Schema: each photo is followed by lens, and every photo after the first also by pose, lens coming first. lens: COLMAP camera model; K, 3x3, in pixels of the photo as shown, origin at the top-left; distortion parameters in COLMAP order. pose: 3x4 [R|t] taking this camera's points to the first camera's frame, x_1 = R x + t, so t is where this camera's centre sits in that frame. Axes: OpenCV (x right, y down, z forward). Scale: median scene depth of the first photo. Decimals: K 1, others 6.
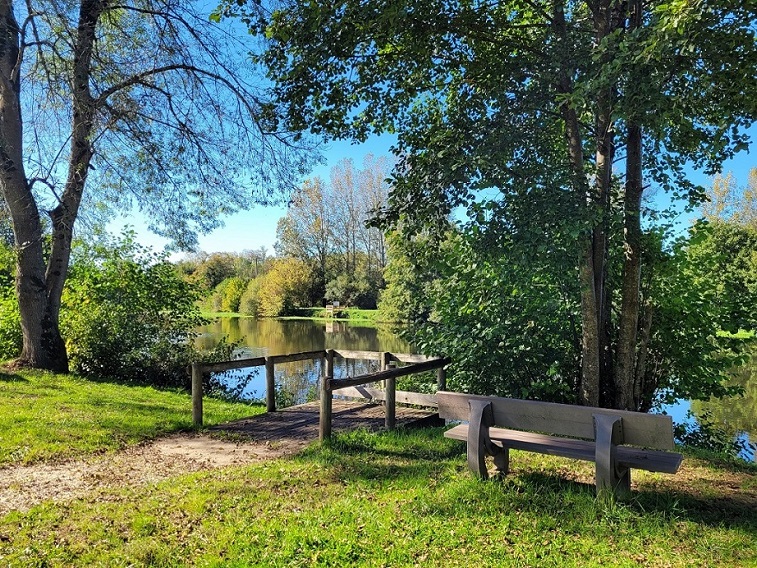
lens RADIAL K [[563.7, 0, 381.9], [0, 563.7, 287.6], [0, 0, 1]] dist [0.049485, -0.014433]
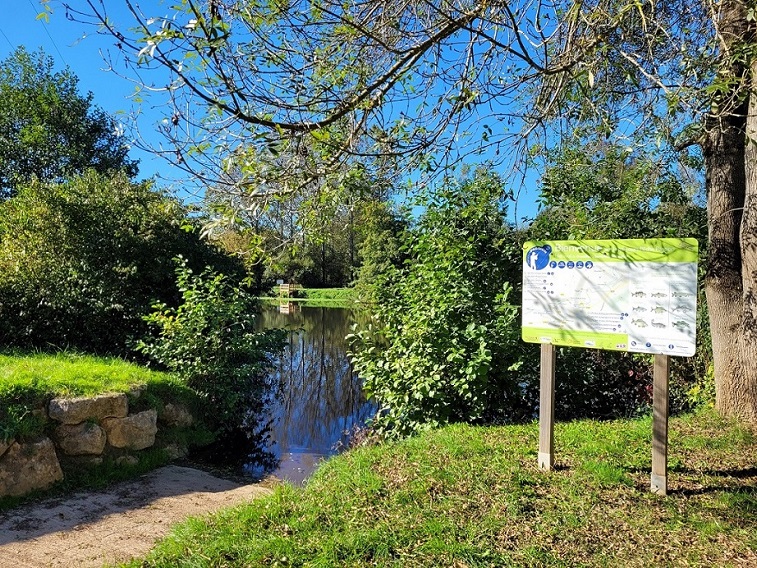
lens RADIAL K [[563.7, 0, 379.6], [0, 563.7, 287.1], [0, 0, 1]] dist [0.049485, -0.014433]
pose [[0.979711, -0.000724, 0.200414, -0.811768], [-0.007012, 0.999257, 0.037886, 0.007575], [-0.200292, -0.038522, 0.978979, 0.499098]]
